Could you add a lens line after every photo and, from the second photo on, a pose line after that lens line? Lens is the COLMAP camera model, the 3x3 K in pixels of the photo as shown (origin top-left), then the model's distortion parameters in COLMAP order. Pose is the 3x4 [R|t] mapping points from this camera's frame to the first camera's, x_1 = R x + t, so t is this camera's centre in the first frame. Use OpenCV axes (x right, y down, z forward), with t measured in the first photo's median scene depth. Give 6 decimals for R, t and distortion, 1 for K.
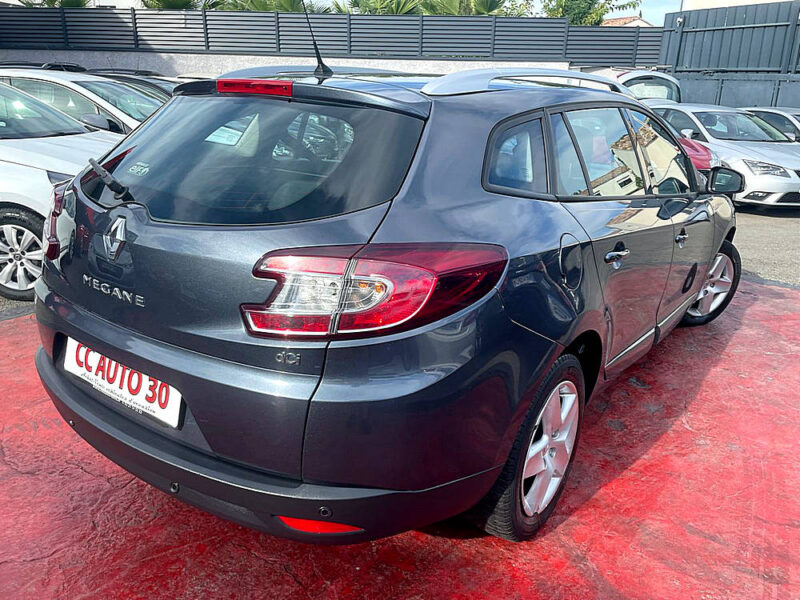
lens RADIAL K [[606.2, 0, 405.3], [0, 606.2, 294.2], [0, 0, 1]] dist [0.076864, -0.104083]
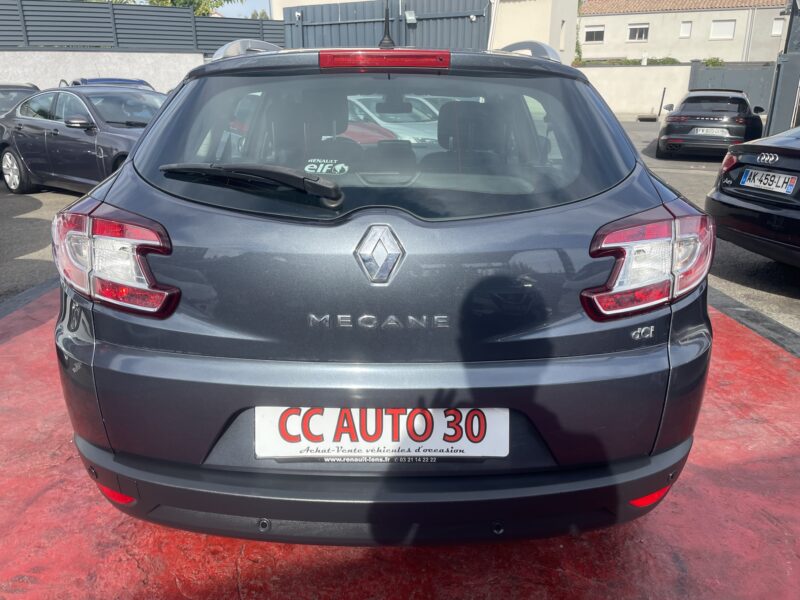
lens RADIAL K [[610.3, 0, 400.0], [0, 610.3, 300.0], [0, 0, 1]] dist [0.083447, -0.116334]
pose [[0.809875, -0.214990, 0.545786, -0.841615], [0.207765, 0.975233, 0.075856, -0.081194], [-0.548577, 0.051961, 0.834484, 0.330870]]
